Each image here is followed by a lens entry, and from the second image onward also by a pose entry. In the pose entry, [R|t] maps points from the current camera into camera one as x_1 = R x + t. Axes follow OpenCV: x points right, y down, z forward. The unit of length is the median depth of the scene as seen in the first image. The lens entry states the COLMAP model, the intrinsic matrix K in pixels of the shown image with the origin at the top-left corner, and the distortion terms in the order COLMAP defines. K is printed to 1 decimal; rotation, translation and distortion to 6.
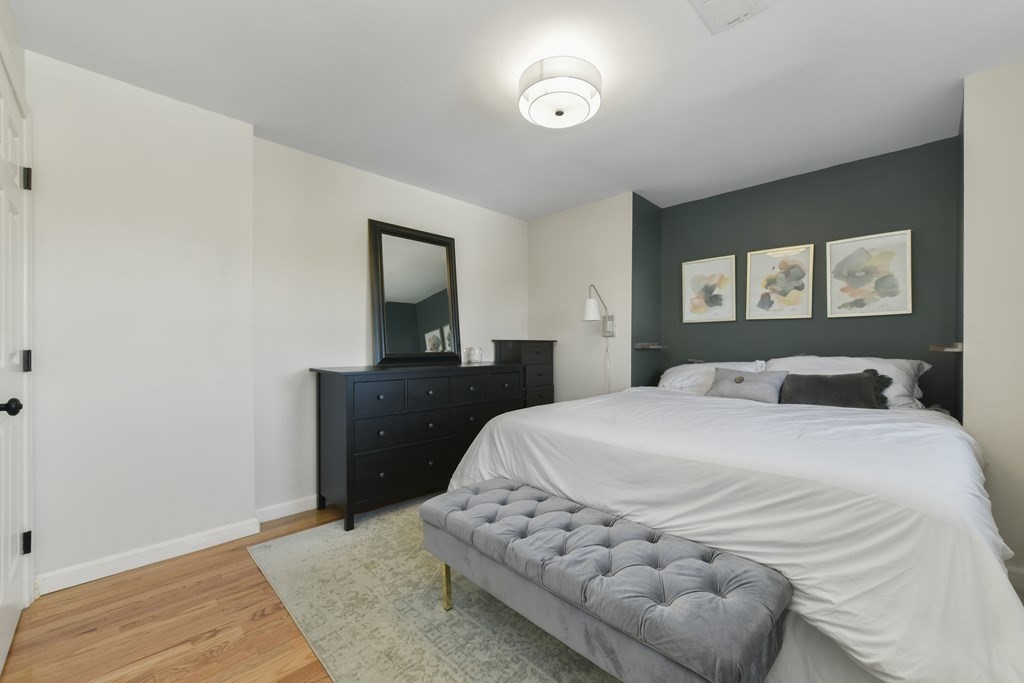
lens RADIAL K [[412.2, 0, 510.5], [0, 412.2, 343.6], [0, 0, 1]] dist [-0.002555, -0.000553]
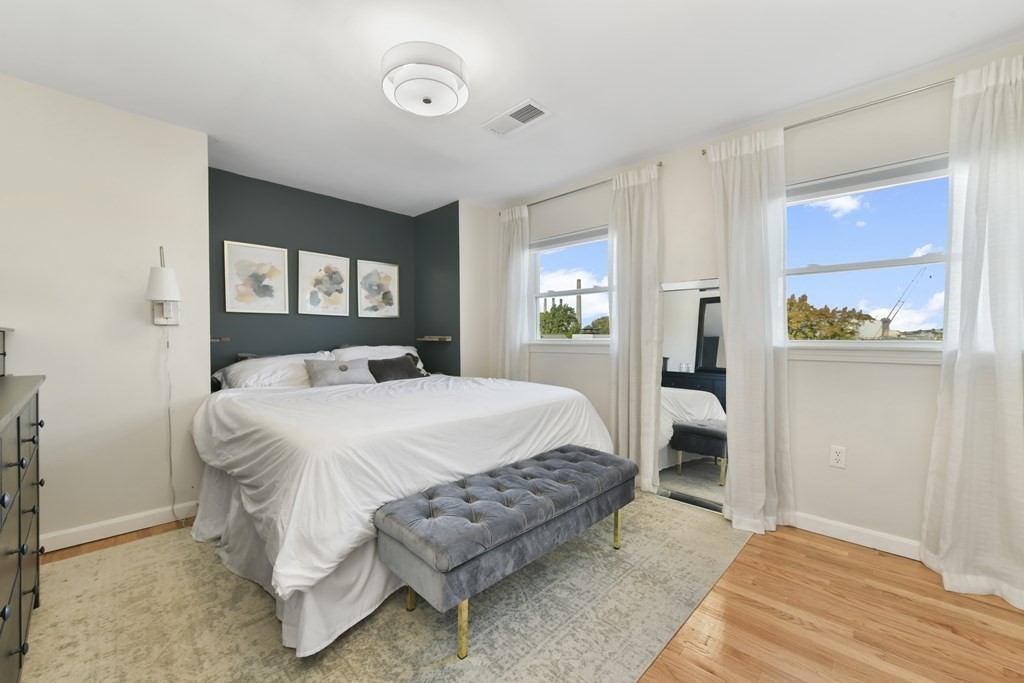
lens RADIAL K [[412.2, 0, 516.7], [0, 412.2, 342.2], [0, 0, 1]] dist [-0.002555, -0.000553]
pose [[-0.043468, -0.010708, 0.998997, -0.551649], [-0.001974, 0.999942, 0.010632, 0.003298], [-0.999053, -0.001510, -0.043487, 0.525134]]
